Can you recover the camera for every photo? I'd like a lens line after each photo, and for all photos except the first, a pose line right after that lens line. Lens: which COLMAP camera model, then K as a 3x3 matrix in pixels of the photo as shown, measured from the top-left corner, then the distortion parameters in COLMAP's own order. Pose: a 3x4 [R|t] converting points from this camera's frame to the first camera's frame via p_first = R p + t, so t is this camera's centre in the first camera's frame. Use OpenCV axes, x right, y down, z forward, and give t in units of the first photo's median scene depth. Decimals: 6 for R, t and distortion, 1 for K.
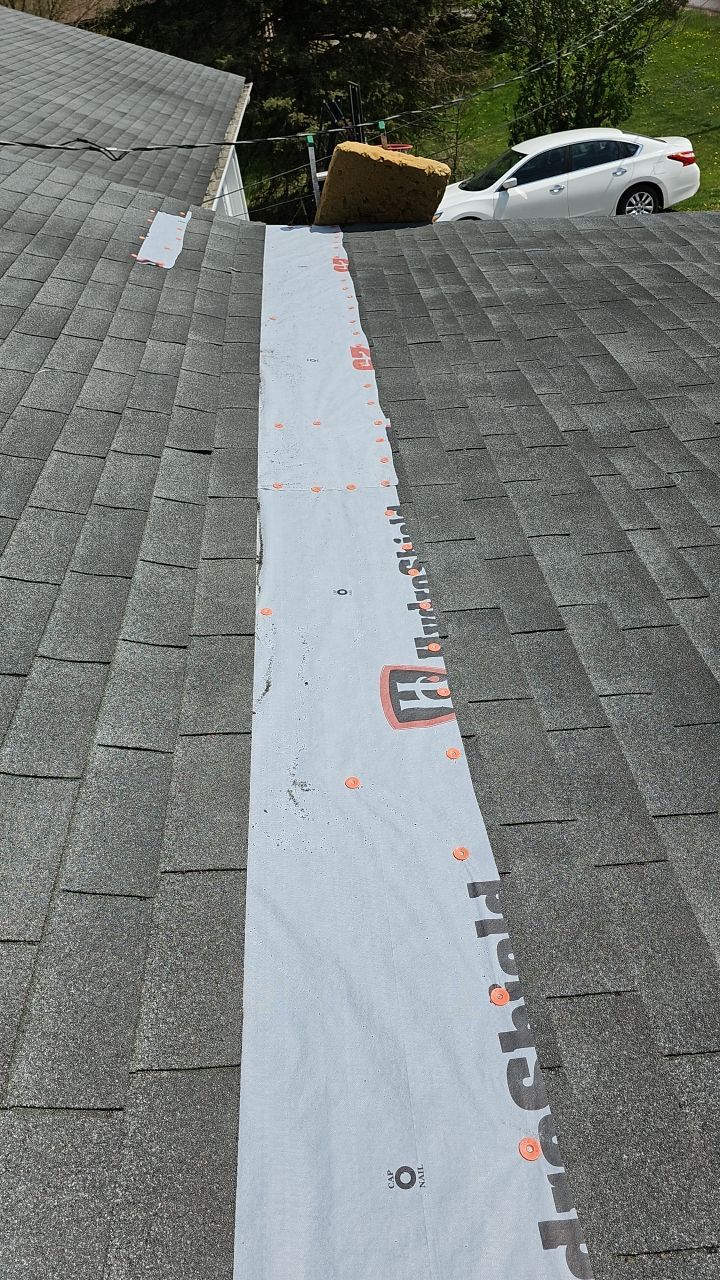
lens RADIAL K [[846.6, 0, 376.9], [0, 846.6, 633.3], [0, 0, 1]] dist [0.078882, -0.083852]
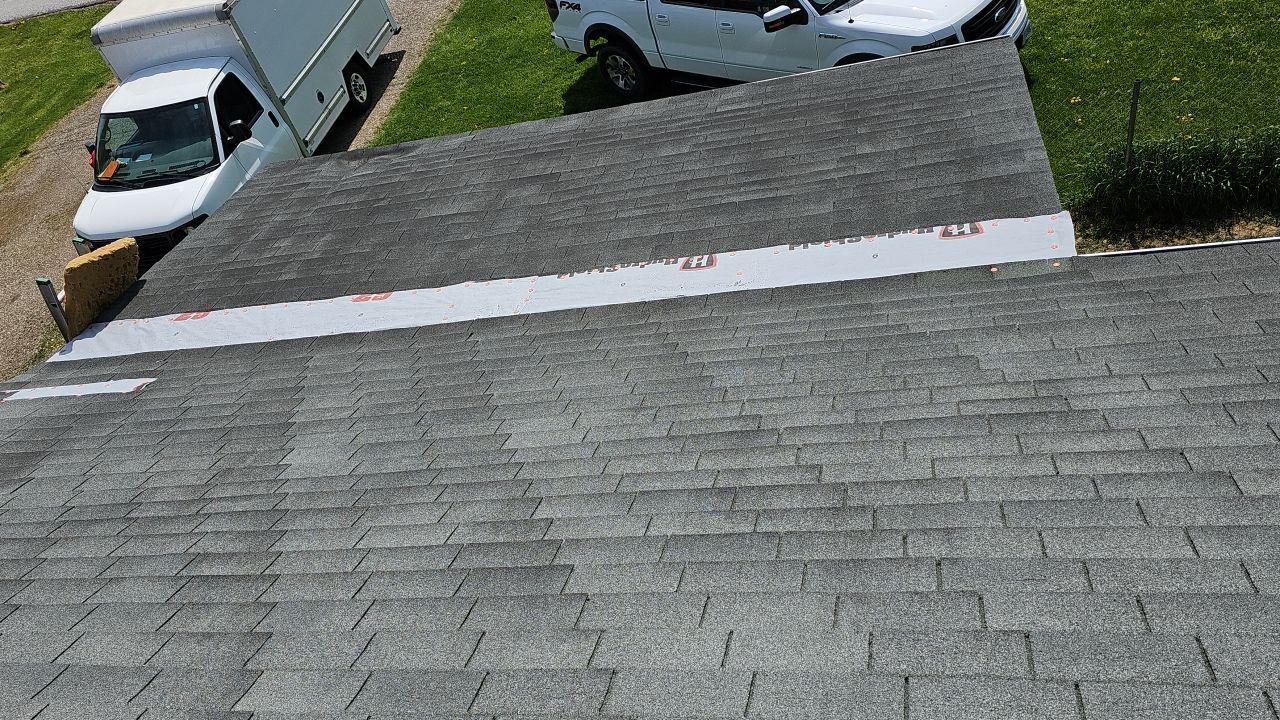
lens RADIAL K [[846.6, 0, 640.0], [0, 846.6, 360.0], [0, 0, 1]] dist [0.078882, -0.083852]
pose [[0.256370, -0.617190, 0.743876, -1.514477], [0.757639, 0.606209, 0.241854, -0.364760], [-0.600214, 0.501586, 0.623021, -0.233033]]
